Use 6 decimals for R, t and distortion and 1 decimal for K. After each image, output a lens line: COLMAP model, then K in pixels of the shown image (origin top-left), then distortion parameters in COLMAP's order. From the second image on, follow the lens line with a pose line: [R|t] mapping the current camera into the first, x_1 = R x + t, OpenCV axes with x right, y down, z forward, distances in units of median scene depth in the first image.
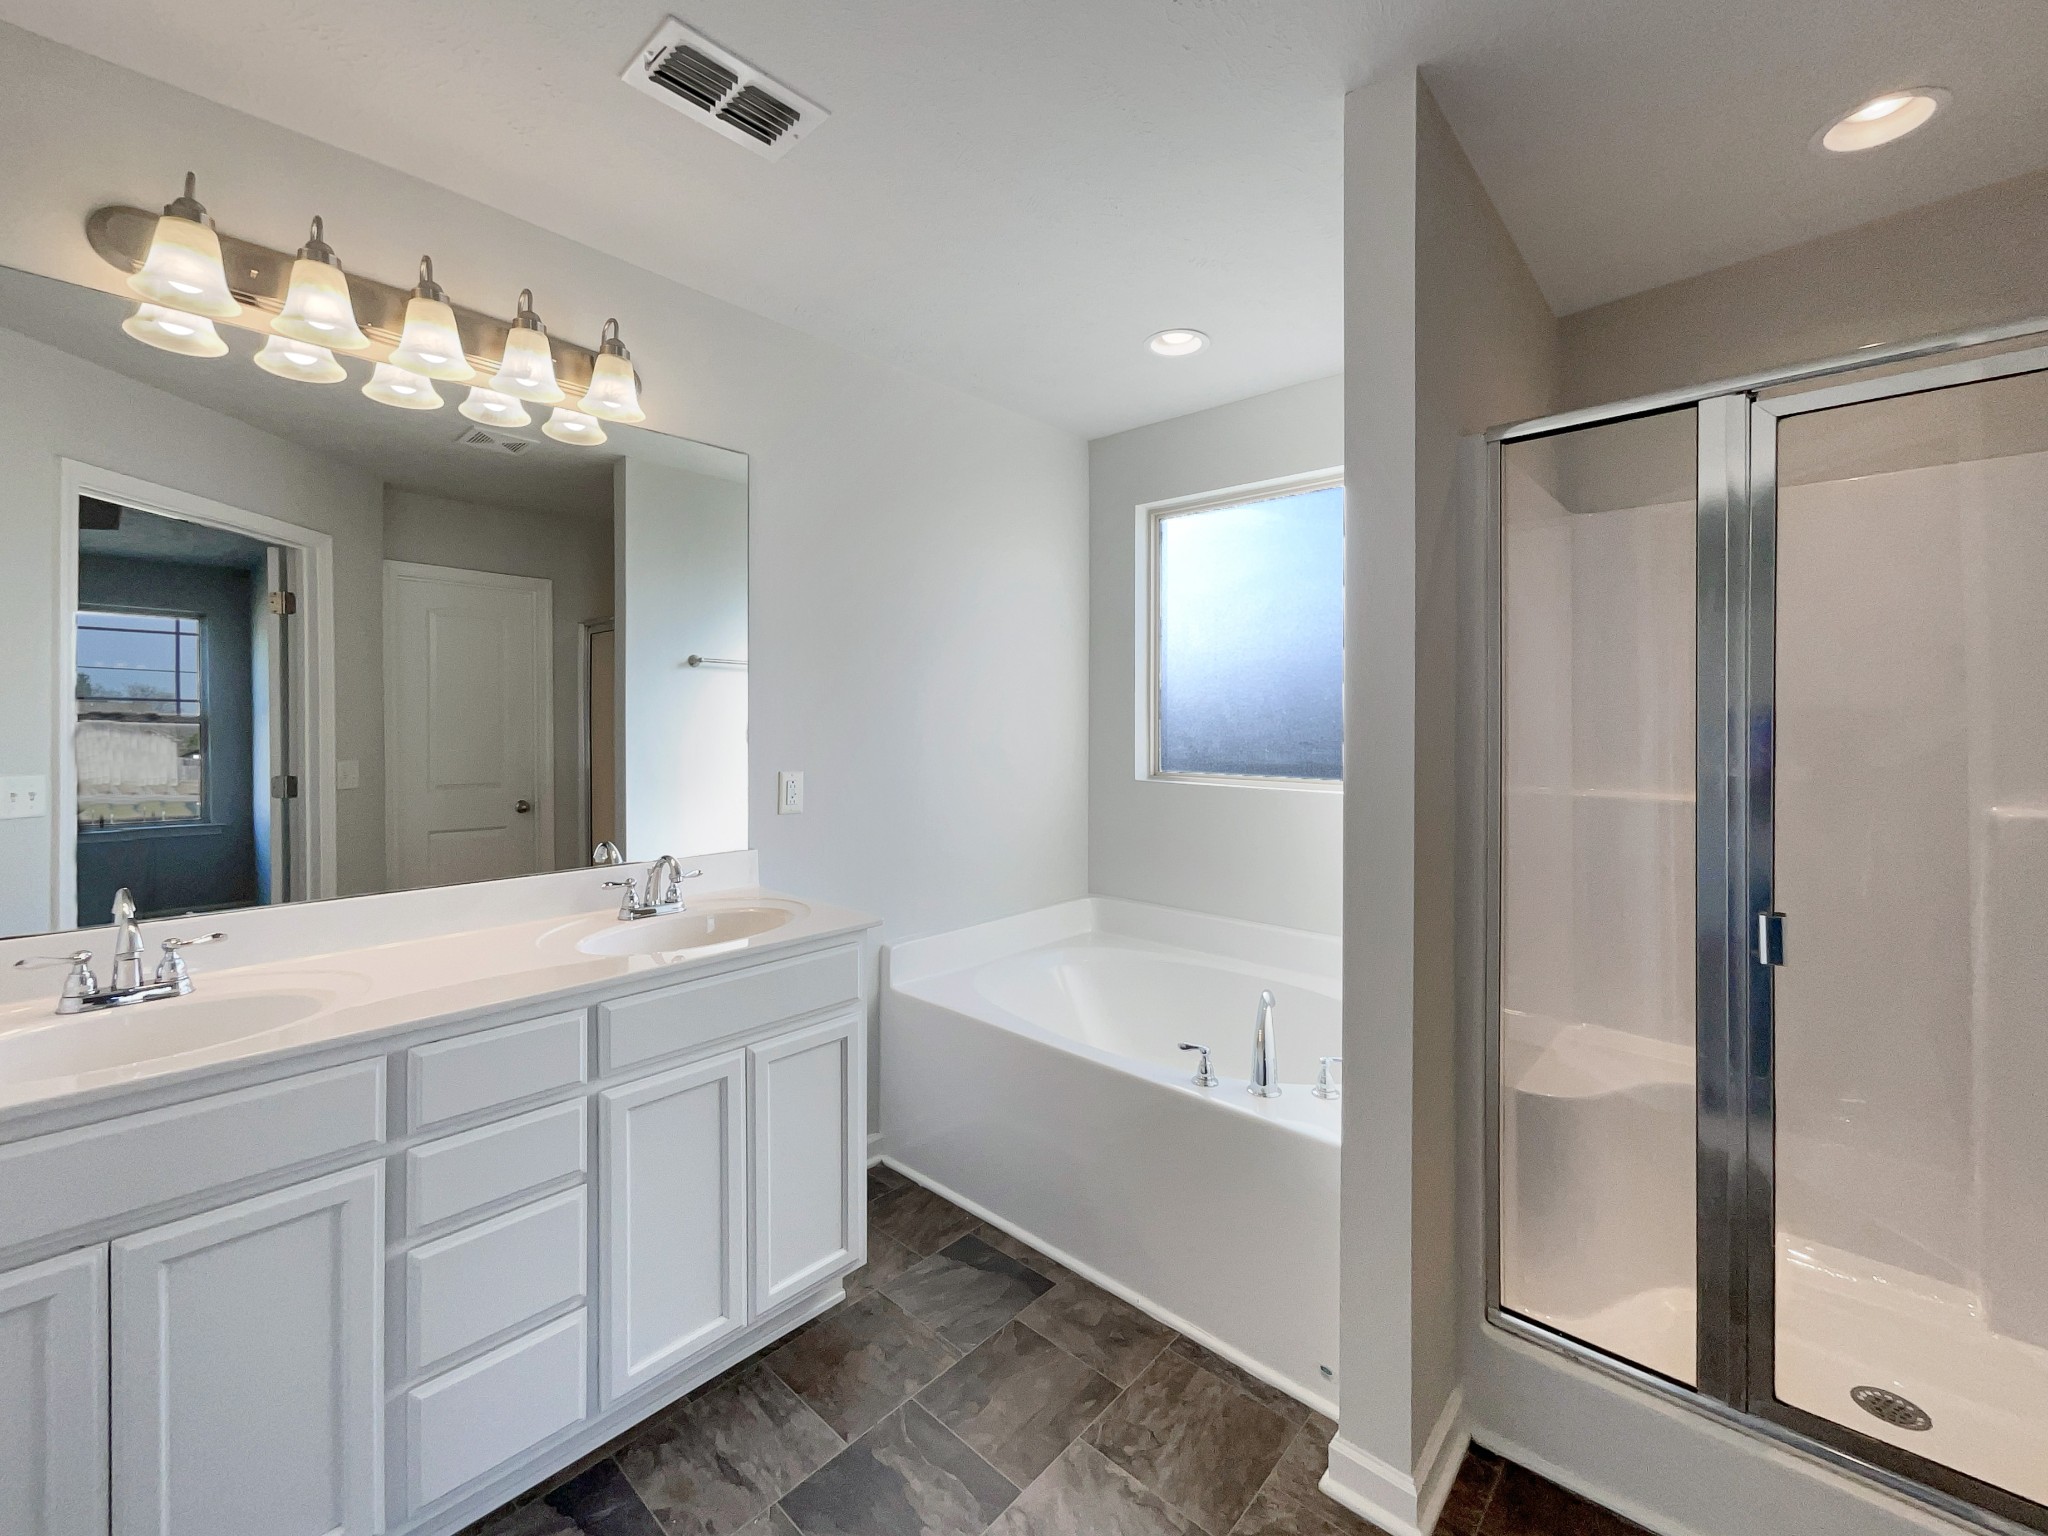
lens RADIAL K [[829.8, 0, 1034.4], [0, 829.8, 764.2], [0, 0, 1]] dist [0.002103, -0.007719]
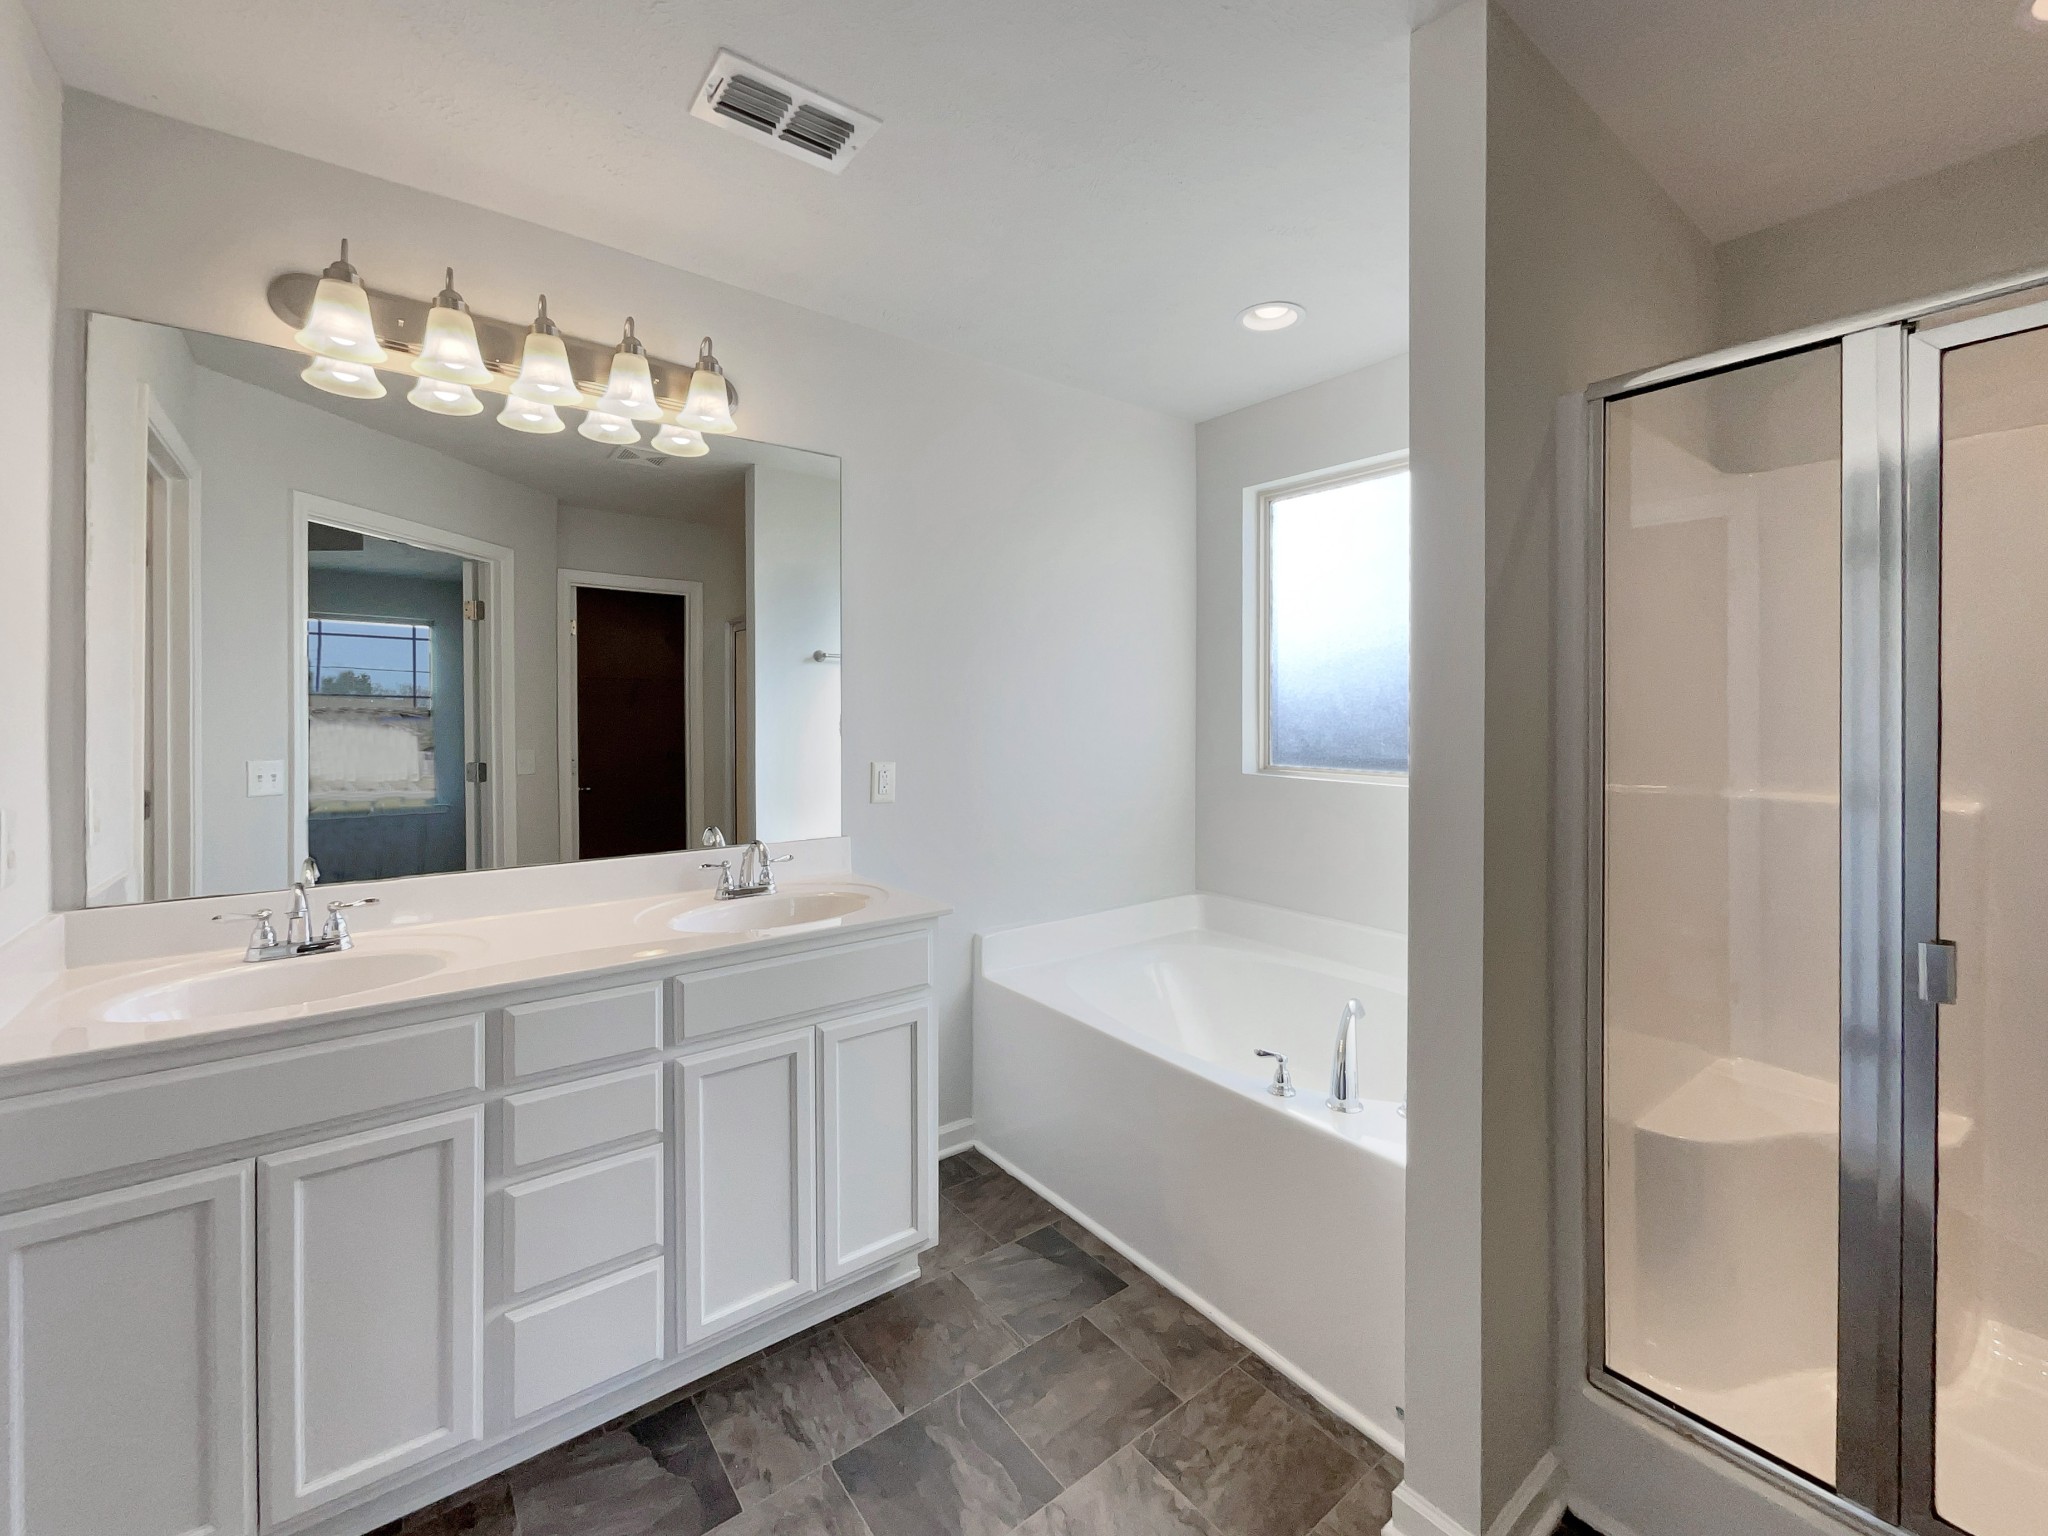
lens RADIAL K [[833.4, 0, 1039.7], [0, 833.4, 758.3], [0, 0, 1]] dist [-0.002123, -0.006211]
pose [[0.984787, 0.007702, -0.173597, 0.113693], [-0.007184, 0.999968, 0.003610, -0.001716], [0.173619, -0.002308, 0.984810, 0.015869]]
